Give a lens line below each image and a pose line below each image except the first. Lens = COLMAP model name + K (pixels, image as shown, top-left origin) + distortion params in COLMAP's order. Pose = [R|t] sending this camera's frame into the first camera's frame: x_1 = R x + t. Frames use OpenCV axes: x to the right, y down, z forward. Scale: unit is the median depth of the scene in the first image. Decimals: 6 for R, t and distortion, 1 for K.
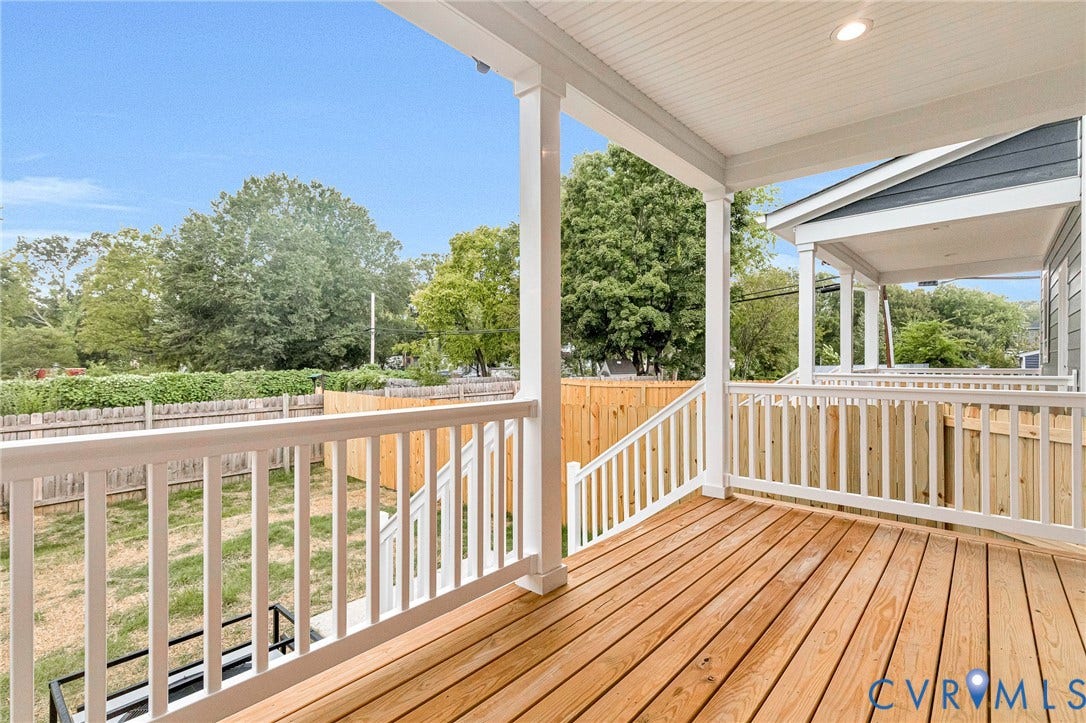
lens RADIAL K [[518.9, 0, 550.8], [0, 518.9, 361.0], [0, 0, 1]] dist [0.013825, -0.003420]
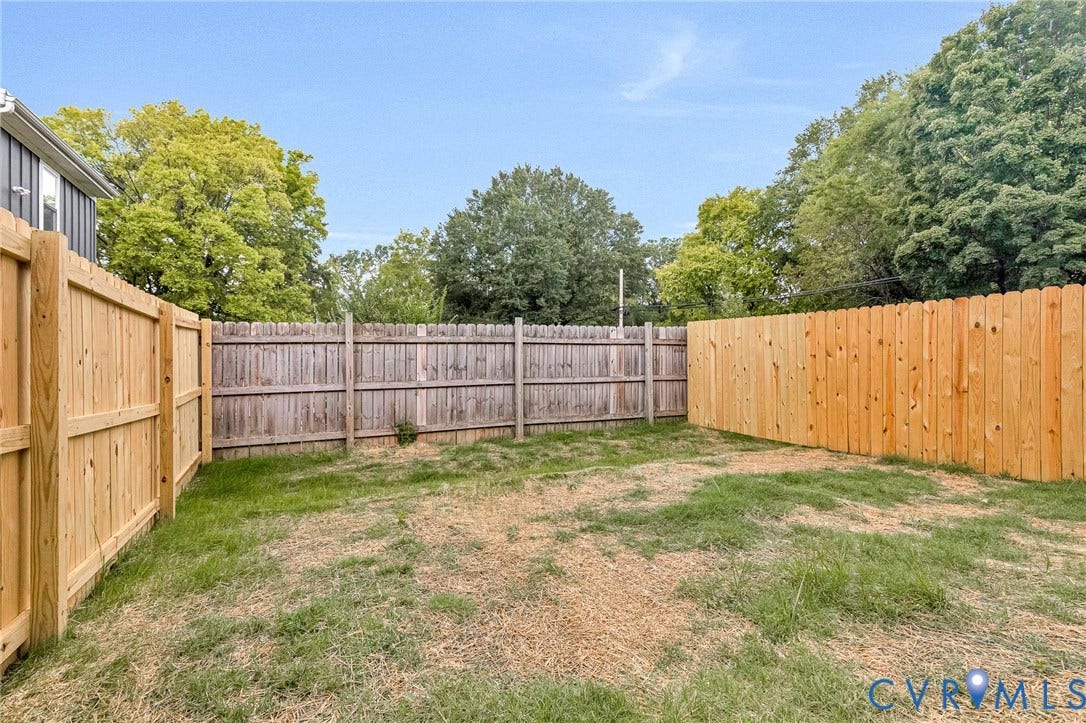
lens RADIAL K [[533.8, 0, 538.7], [0, 533.8, 366.5], [0, 0, 1]] dist [0.009044, -0.003628]
pose [[0.914769, 0.007987, -0.403898, -0.165084], [-0.001749, 0.999873, 0.015812, 0.056740], [0.403973, -0.013758, 0.914668, 0.101223]]
